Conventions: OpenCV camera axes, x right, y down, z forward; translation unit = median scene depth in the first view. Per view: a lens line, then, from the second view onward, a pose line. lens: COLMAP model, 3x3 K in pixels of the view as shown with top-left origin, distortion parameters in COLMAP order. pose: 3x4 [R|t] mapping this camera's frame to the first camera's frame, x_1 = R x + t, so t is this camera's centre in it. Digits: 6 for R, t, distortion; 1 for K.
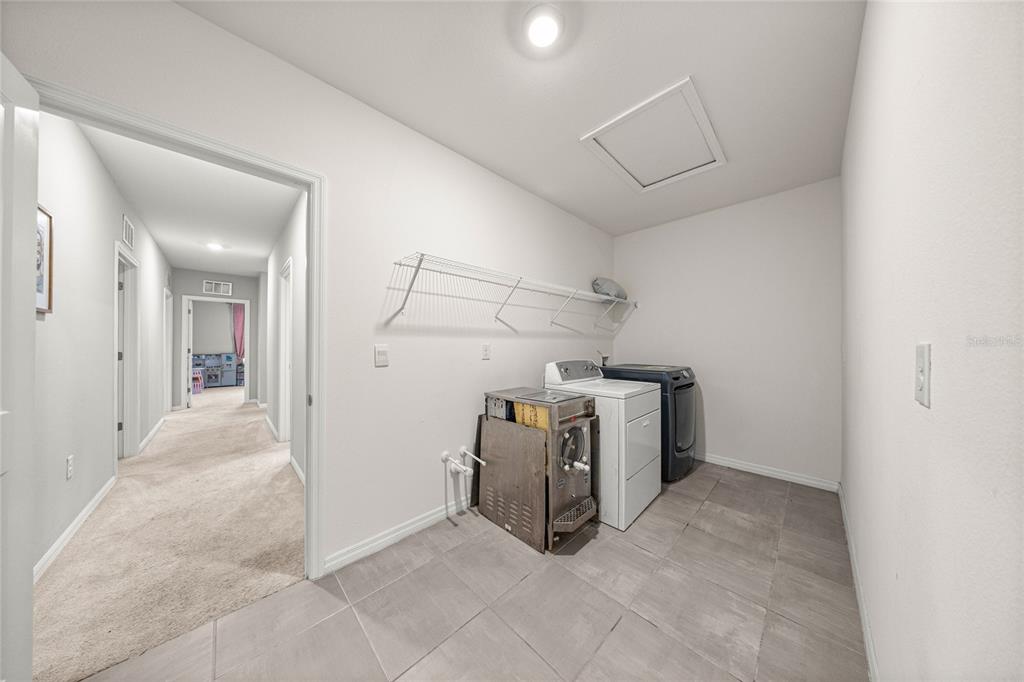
lens RADIAL K [[297.9, 0, 517.6], [0, 297.9, 344.3], [0, 0, 1]] dist [-0.000348, -0.000066]
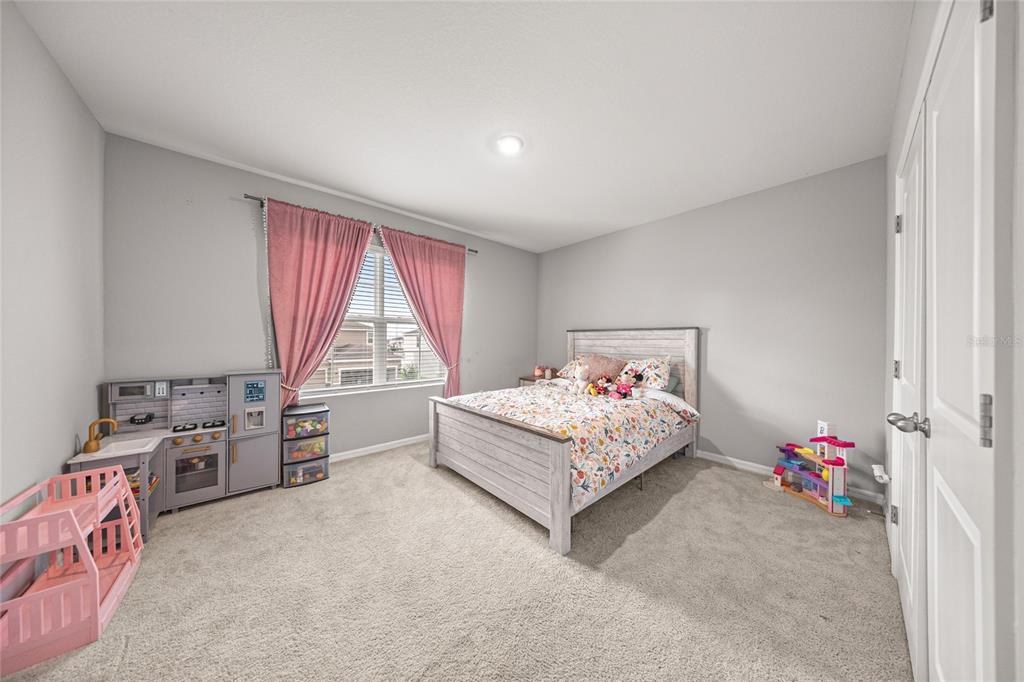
lens RADIAL K [[297.9, 0, 507.2], [0, 297.9, 343.0], [0, 0, 1]] dist [-0.000348, -0.000066]
pose [[0.996715, -0.005652, -0.080797, -0.725114], [0.005971, 0.999975, 0.003710, 0.003997], [0.080774, -0.004180, 0.996724, 0.755400]]
